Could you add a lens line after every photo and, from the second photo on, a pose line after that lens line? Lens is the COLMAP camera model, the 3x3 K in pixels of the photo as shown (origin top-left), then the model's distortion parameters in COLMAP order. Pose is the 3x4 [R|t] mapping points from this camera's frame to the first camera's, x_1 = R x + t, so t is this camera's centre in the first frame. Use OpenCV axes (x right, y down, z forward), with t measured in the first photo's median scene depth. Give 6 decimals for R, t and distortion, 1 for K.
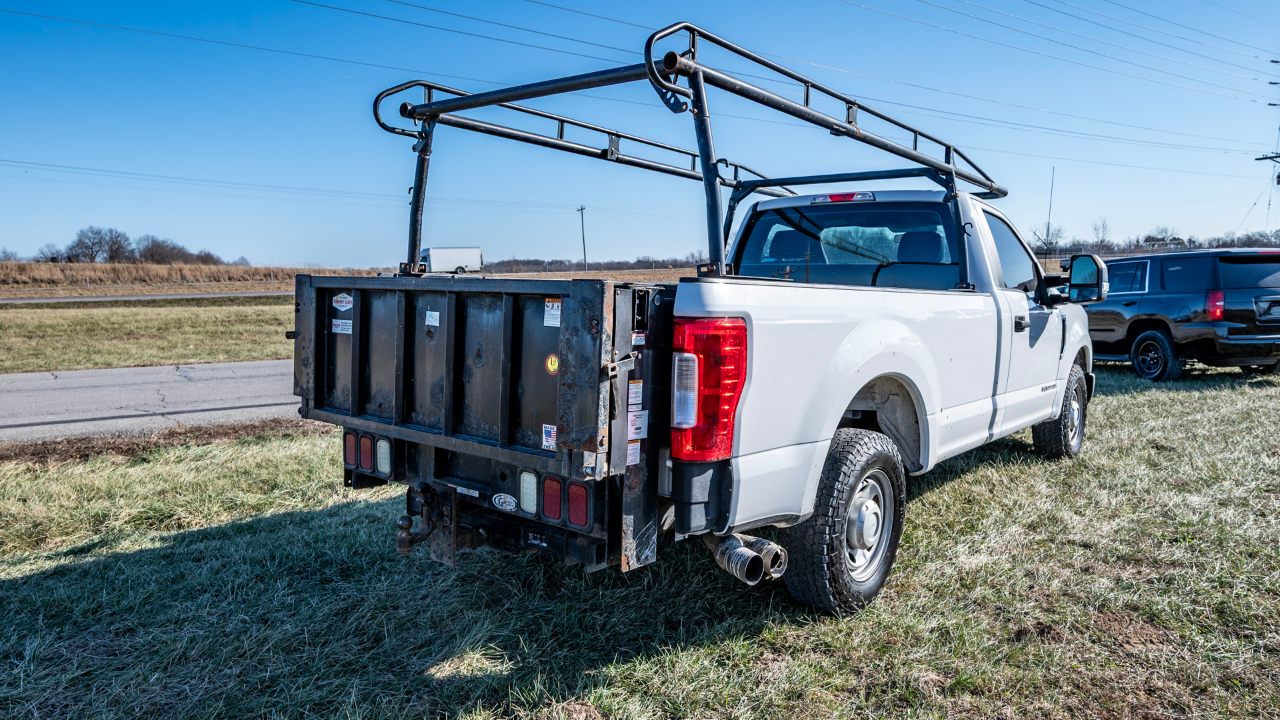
lens RADIAL K [[841.8, 0, 692.7], [0, 841.8, 363.2], [0, 0, 1]] dist [-0.007700, 0.002736]
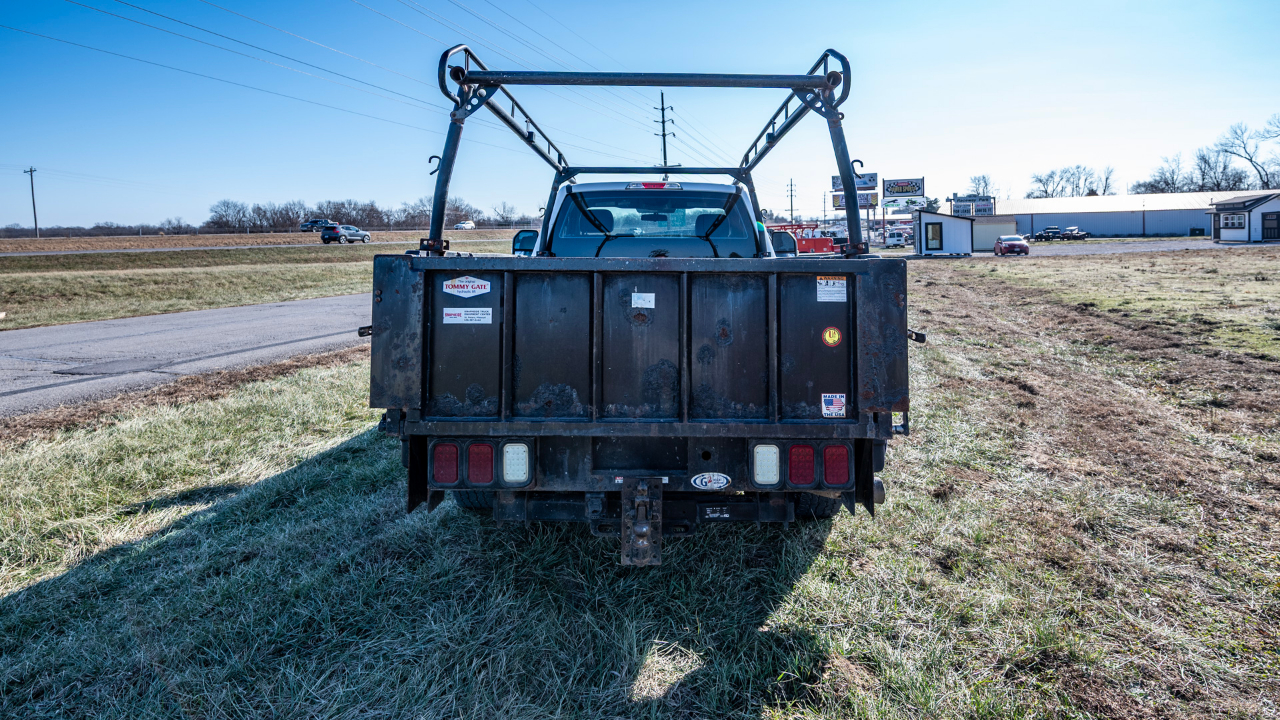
lens RADIAL K [[668.1, 0, 656.4], [0, 668.1, 236.3], [0, 0, 1]] dist [0.003339, 0.000678]
pose [[0.794434, 0.001228, 0.607349, -0.645881], [0.065618, 0.993971, -0.087840, -0.049347], [-0.603795, 0.109637, 0.789564, 0.326474]]
